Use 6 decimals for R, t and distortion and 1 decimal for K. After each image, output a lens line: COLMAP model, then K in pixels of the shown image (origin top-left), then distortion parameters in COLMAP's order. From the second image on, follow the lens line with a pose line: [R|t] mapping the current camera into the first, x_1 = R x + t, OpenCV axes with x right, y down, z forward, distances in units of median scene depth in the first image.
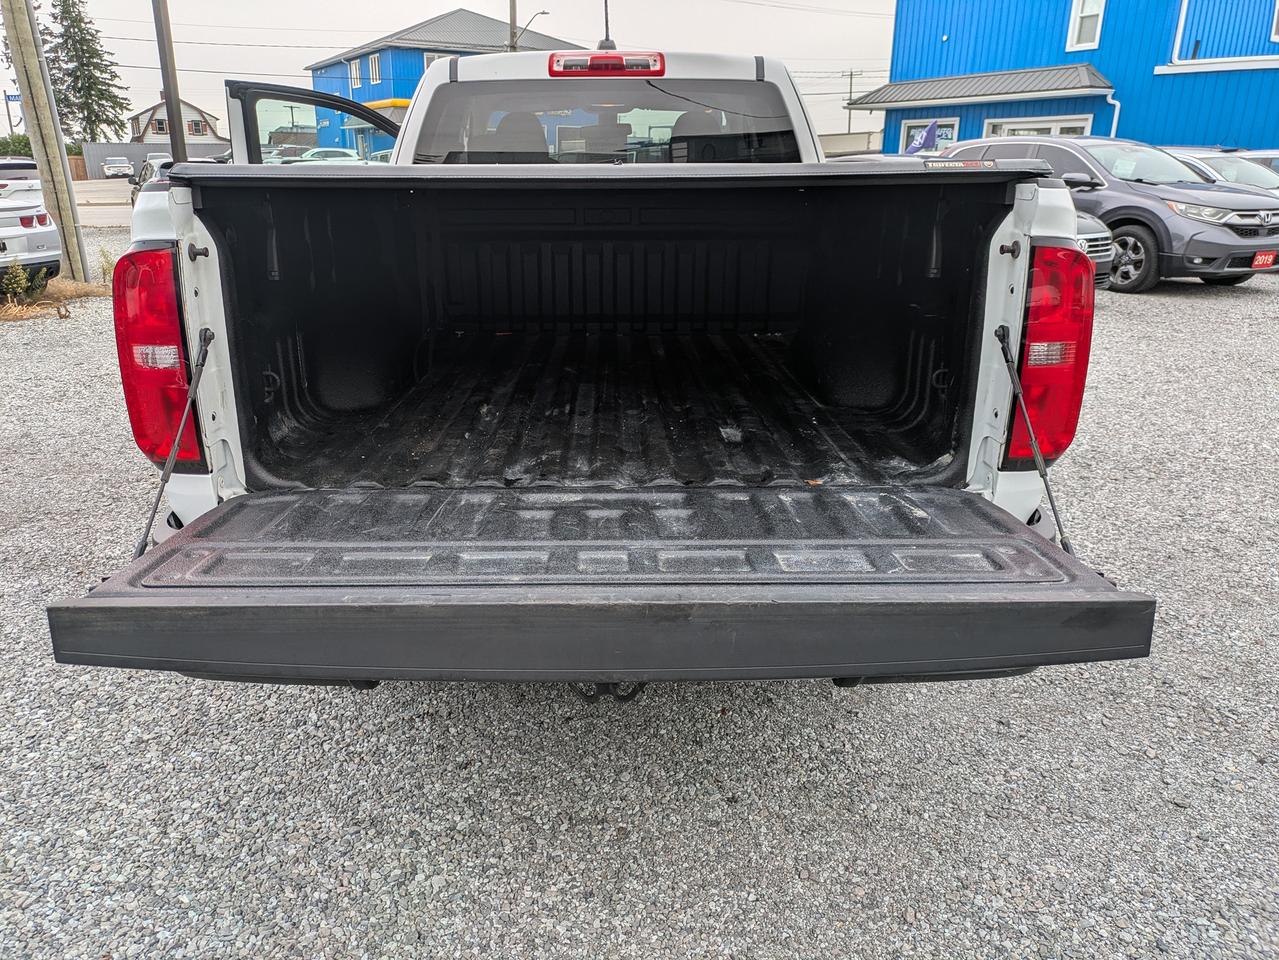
lens RADIAL K [[941.3, 0, 613.1], [0, 941.3, 491.3], [0, 0, 1]] dist [0.021434, 0.005550]
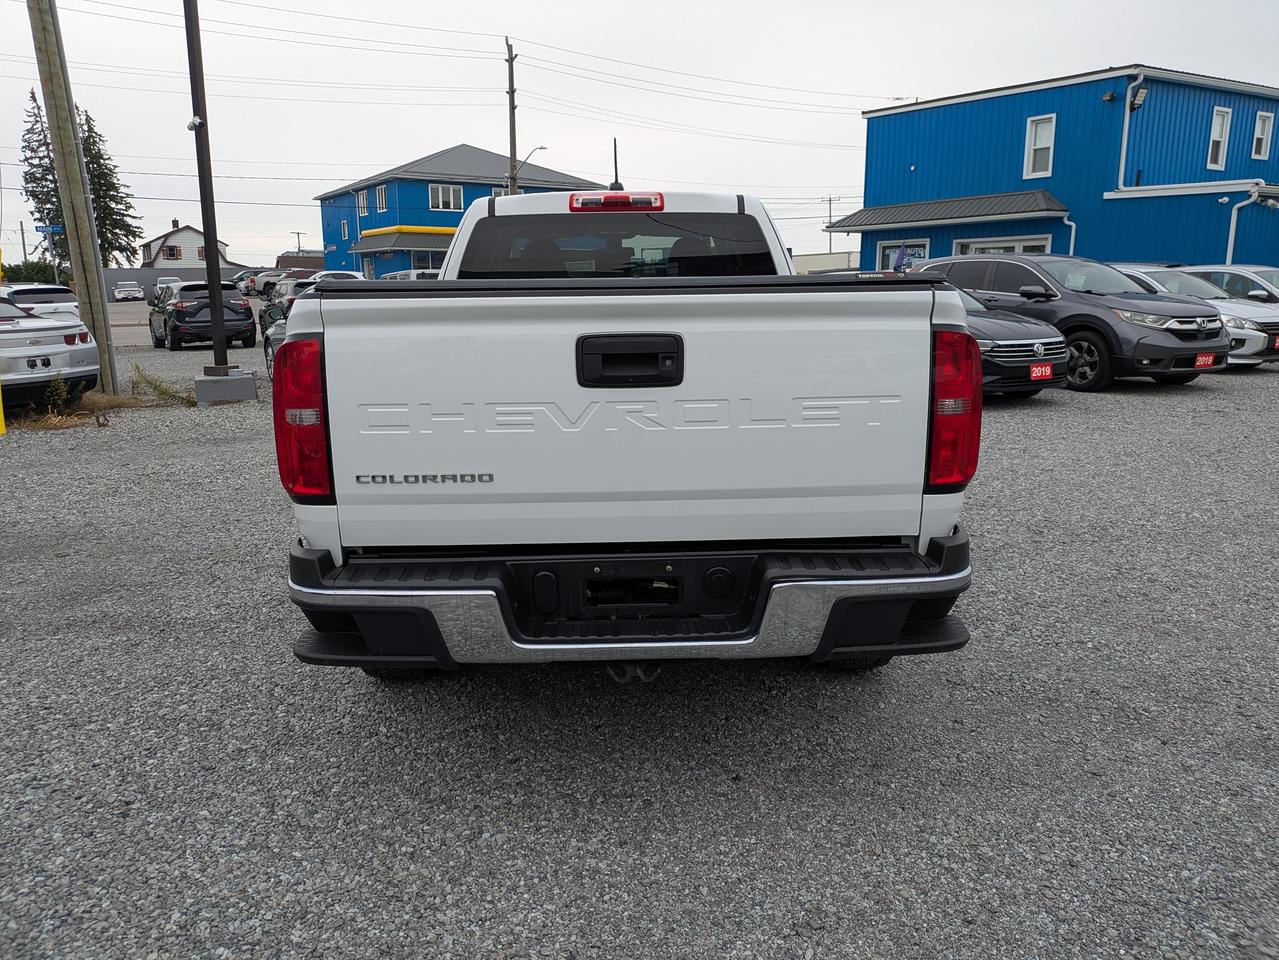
lens RADIAL K [[939.3, 0, 630.9], [0, 939.3, 487.9], [0, 0, 1]] dist [0.044460, -0.020514]
pose [[0.999636, -0.015180, 0.022315, -0.021682], [0.017737, 0.992702, -0.119278, 0.065678], [-0.020342, 0.119631, 0.992610, -0.176543]]
